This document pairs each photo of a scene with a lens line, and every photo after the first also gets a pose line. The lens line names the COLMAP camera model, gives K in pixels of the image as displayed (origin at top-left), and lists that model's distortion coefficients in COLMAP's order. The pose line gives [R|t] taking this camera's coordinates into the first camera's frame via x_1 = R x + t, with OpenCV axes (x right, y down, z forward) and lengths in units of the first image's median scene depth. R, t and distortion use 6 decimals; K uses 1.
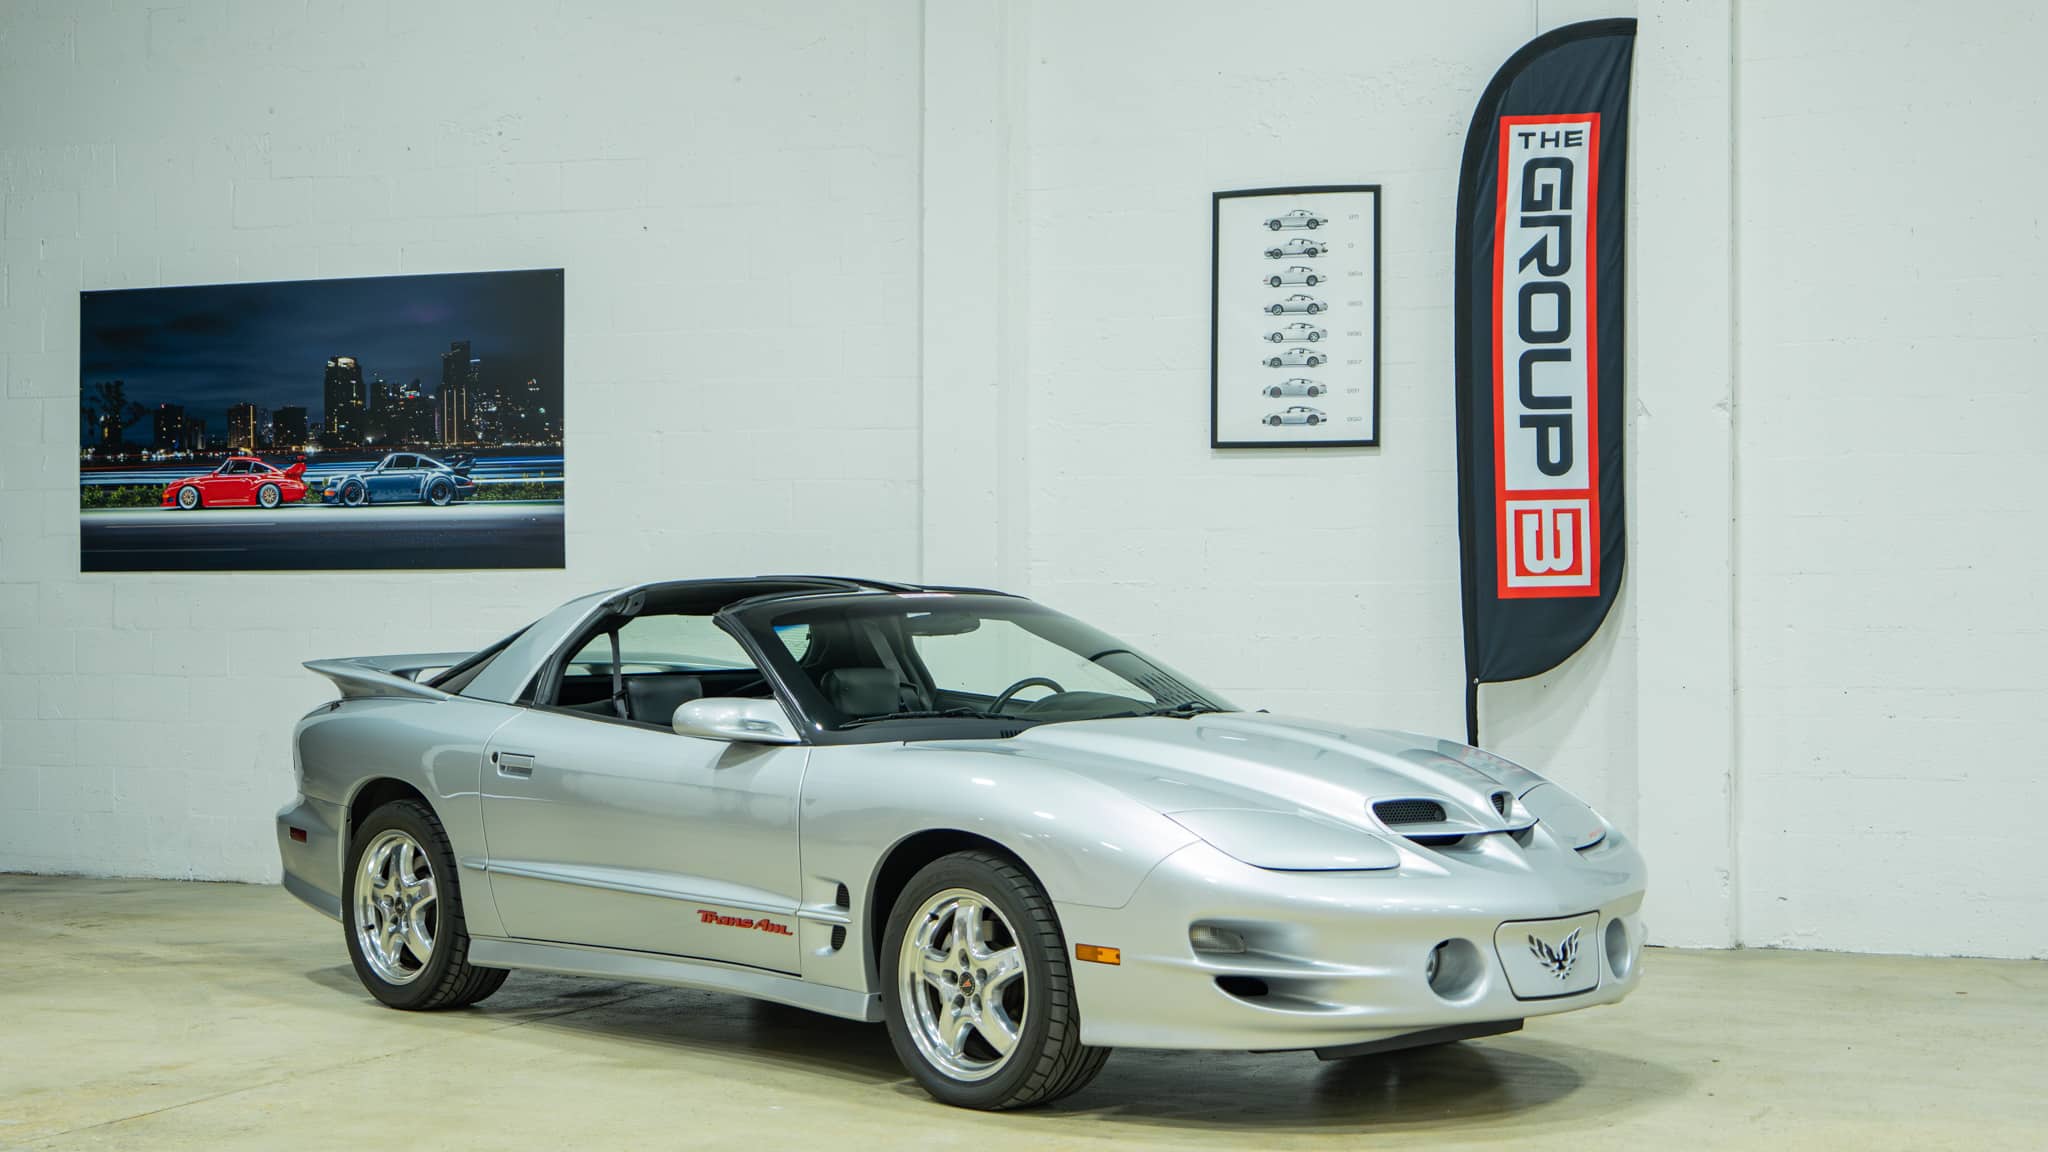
lens RADIAL K [[3339.3, 0, 1009.0], [0, 3339.3, 584.2], [0, 0, 1]] dist [0.019620, 0.005697]
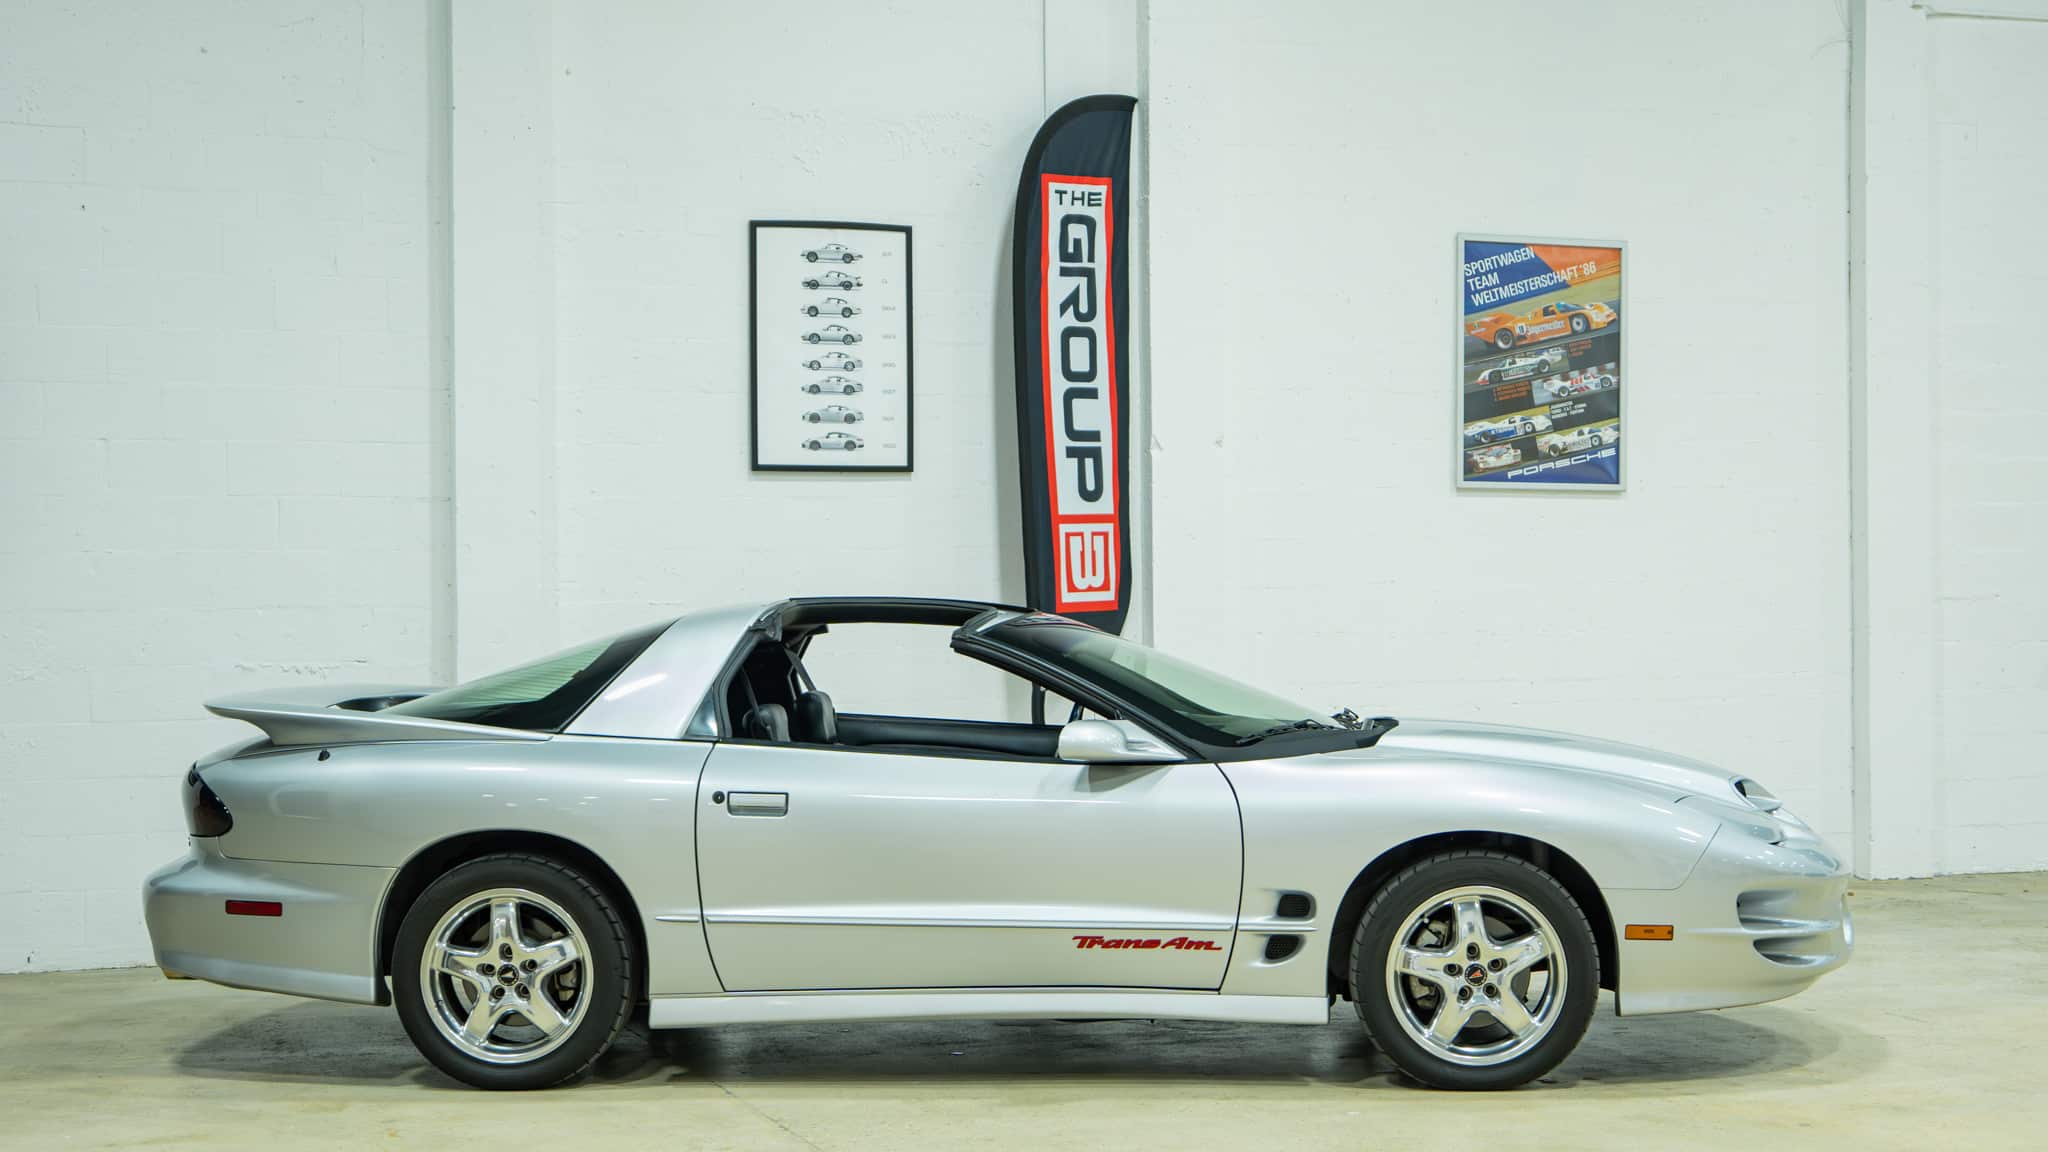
lens RADIAL K [[3056.1, 0, 998.2], [0, 3056.1, 645.5], [0, 0, 1]] dist [0.018419, -0.056807]
pose [[0.724372, -0.022083, 0.689055, -0.538240], [0.009491, 0.999712, 0.022061, -0.007152], [-0.689344, -0.009441, 0.724373, 0.271888]]
